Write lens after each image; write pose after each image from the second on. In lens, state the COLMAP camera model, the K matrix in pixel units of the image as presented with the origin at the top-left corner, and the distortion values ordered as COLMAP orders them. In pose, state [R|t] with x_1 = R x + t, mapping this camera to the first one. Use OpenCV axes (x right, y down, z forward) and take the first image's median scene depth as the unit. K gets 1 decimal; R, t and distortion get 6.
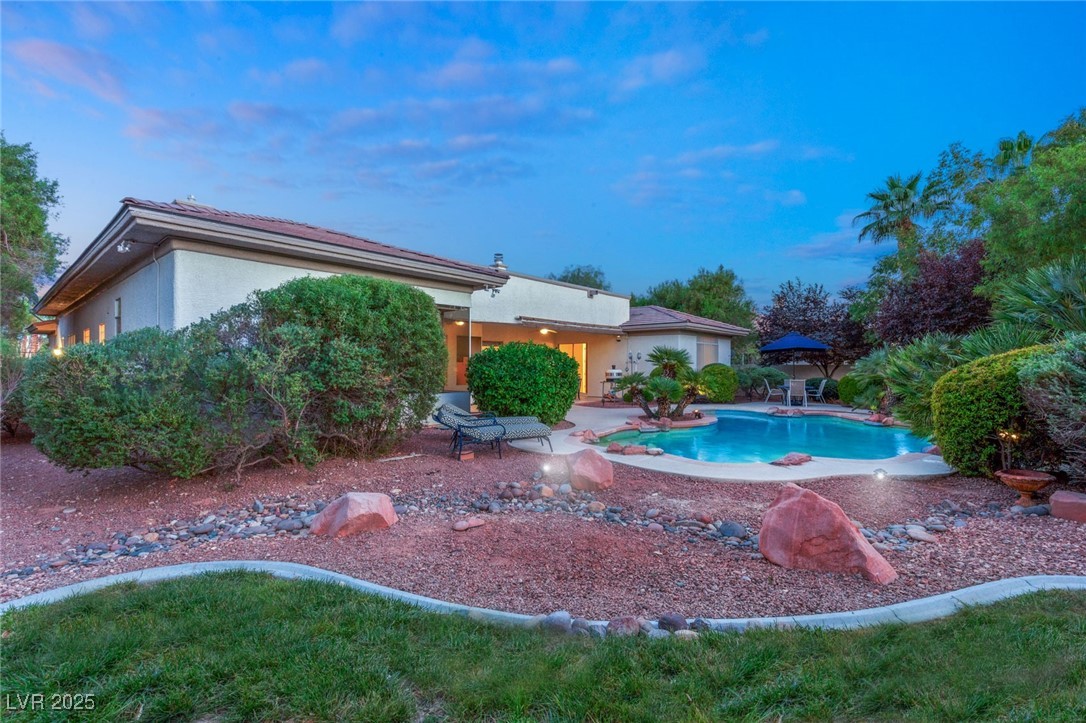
lens RADIAL K [[487.0, 0, 543.0], [0, 487.0, 361.5], [0, 0, 1]] dist [0.002671, 0.000094]
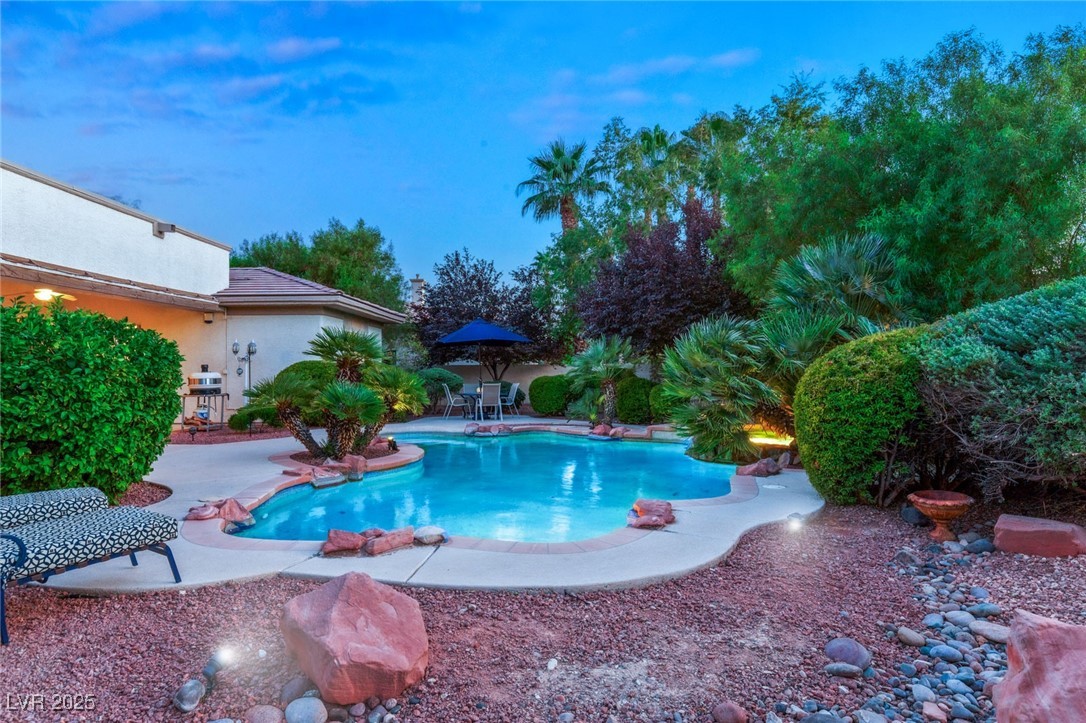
lens RADIAL K [[650.0, 0, 543.0], [0, 650.0, 361.5], [0, 0, 1]] dist [0.001639, 0.001156]
pose [[0.764714, 0.002158, 0.644366, -0.048313], [0.000953, 0.999990, -0.004479, 0.009888], [-0.644369, 0.004039, 0.764704, 0.233447]]
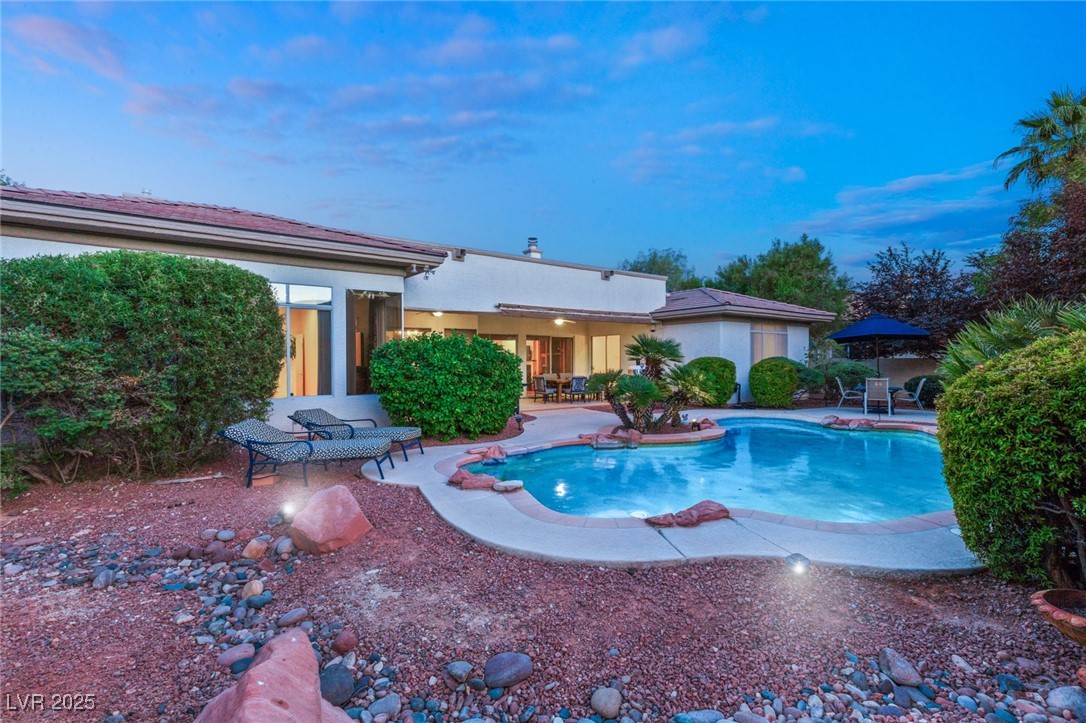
lens RADIAL K [[497.9, 0, 543.0], [0, 497.9, 361.5], [0, 0, 1]] dist [0.005646, 0.000167]
pose [[0.973775, -0.007375, -0.227395, 0.228943], [0.009140, 0.999936, 0.006713, 0.003139], [0.227331, -0.008615, 0.973779, 0.174751]]
